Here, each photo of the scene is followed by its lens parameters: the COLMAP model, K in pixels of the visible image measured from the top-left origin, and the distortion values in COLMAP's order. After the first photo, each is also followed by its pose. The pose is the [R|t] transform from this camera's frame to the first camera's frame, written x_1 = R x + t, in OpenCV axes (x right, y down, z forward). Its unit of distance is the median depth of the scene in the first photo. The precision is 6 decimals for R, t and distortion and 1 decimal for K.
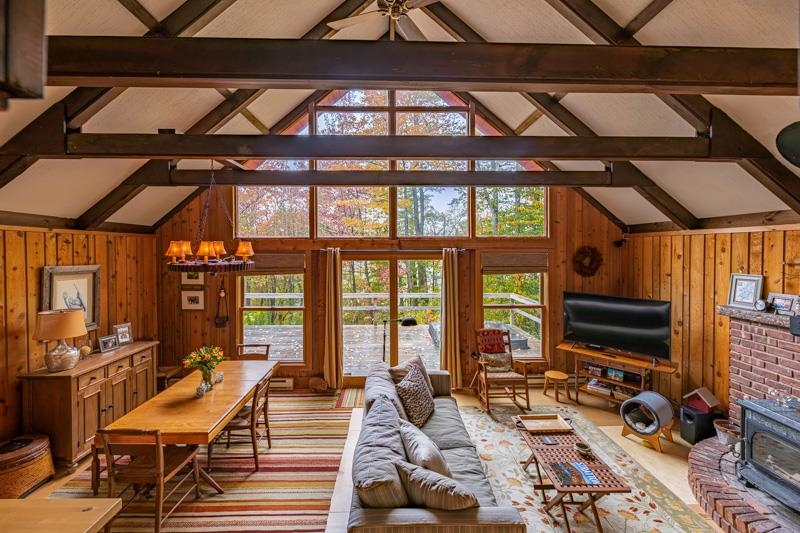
lens RADIAL K [[336.6, 0, 399.5], [0, 336.6, 255.2], [0, 0, 1]] dist [0.000993, 0.000005]
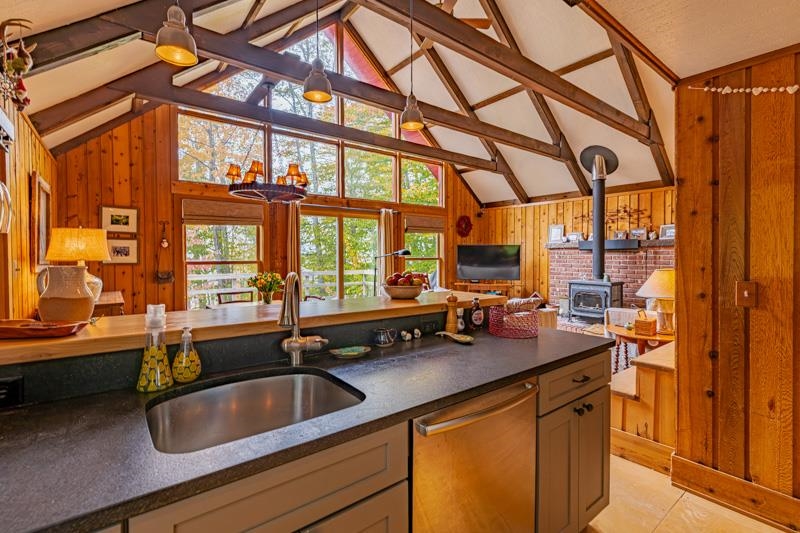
lens RADIAL K [[357.7, 0, 400.2], [0, 357.7, 260.2], [0, 0, 1]] dist [-0.002529, -0.000229]
pose [[0.811246, -0.010814, 0.584605, -0.569631], [0.007502, 0.999939, 0.008086, 0.152684], [-0.584656, -0.002174, 0.811278, -0.077935]]
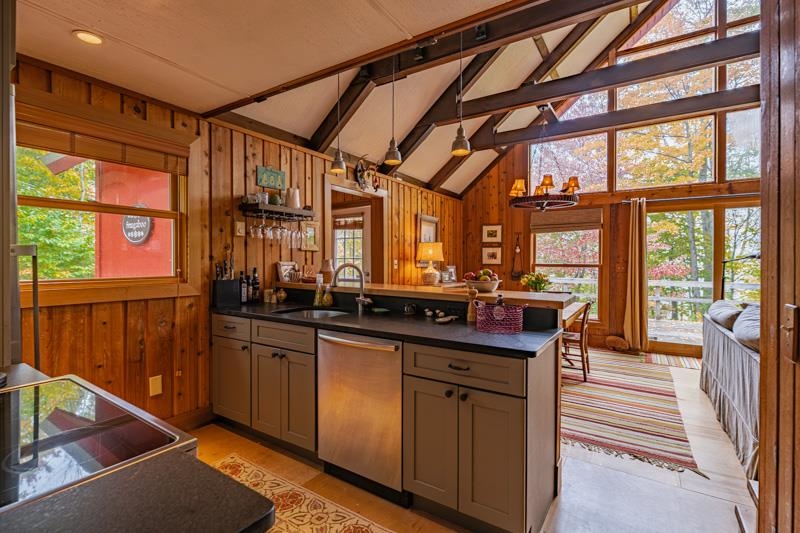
lens RADIAL K [[378.1, 0, 401.5], [0, 378.1, 266.0], [0, 0, 1]] dist [-0.001291, -0.000190]
pose [[0.824427, 0.011816, -0.565845, -0.140882], [-0.009633, 0.999930, 0.006846, 0.162246], [0.565887, -0.000193, 0.824483, -0.227462]]
